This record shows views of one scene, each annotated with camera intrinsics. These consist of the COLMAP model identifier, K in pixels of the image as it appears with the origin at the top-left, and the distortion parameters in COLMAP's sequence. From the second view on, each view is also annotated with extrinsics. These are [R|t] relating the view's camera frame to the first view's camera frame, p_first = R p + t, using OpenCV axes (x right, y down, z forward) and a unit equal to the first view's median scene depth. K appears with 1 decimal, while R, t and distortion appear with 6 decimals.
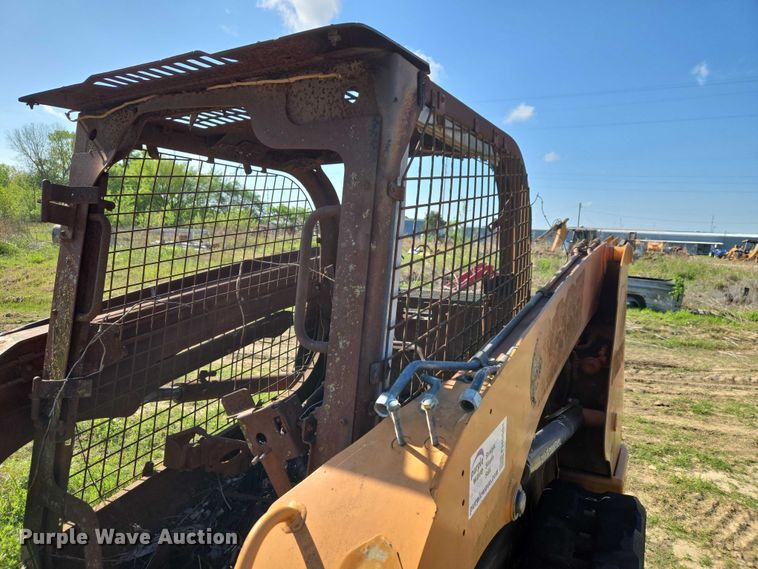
lens RADIAL K [[510.8, 0, 374.2], [0, 510.8, 286.2], [0, 0, 1]] dist [0.070075, -0.063484]
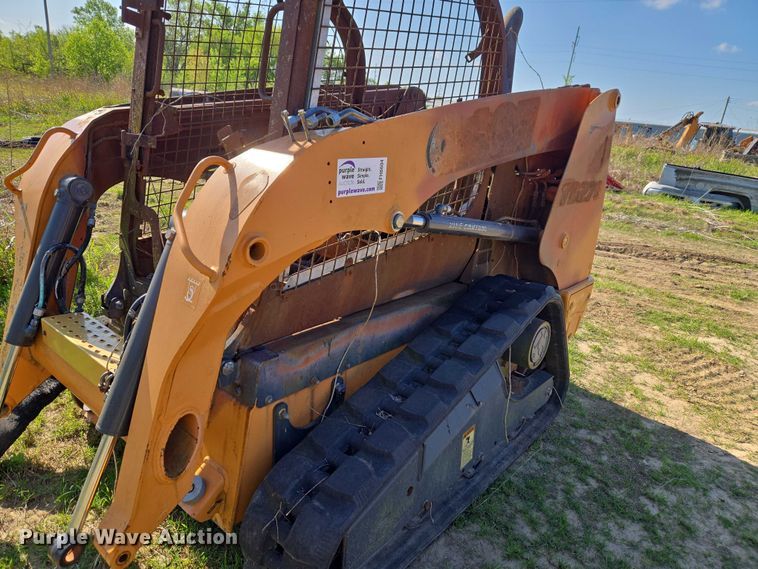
lens RADIAL K [[510.8, 0, 376.2], [0, 510.8, 289.8], [0, 0, 1]] dist [0.070075, -0.063484]
pose [[0.978653, 0.117223, -0.168809, 0.307678], [-0.078159, 0.971950, 0.221818, 0.172631], [0.190077, -0.203889, 0.960365, -0.335839]]
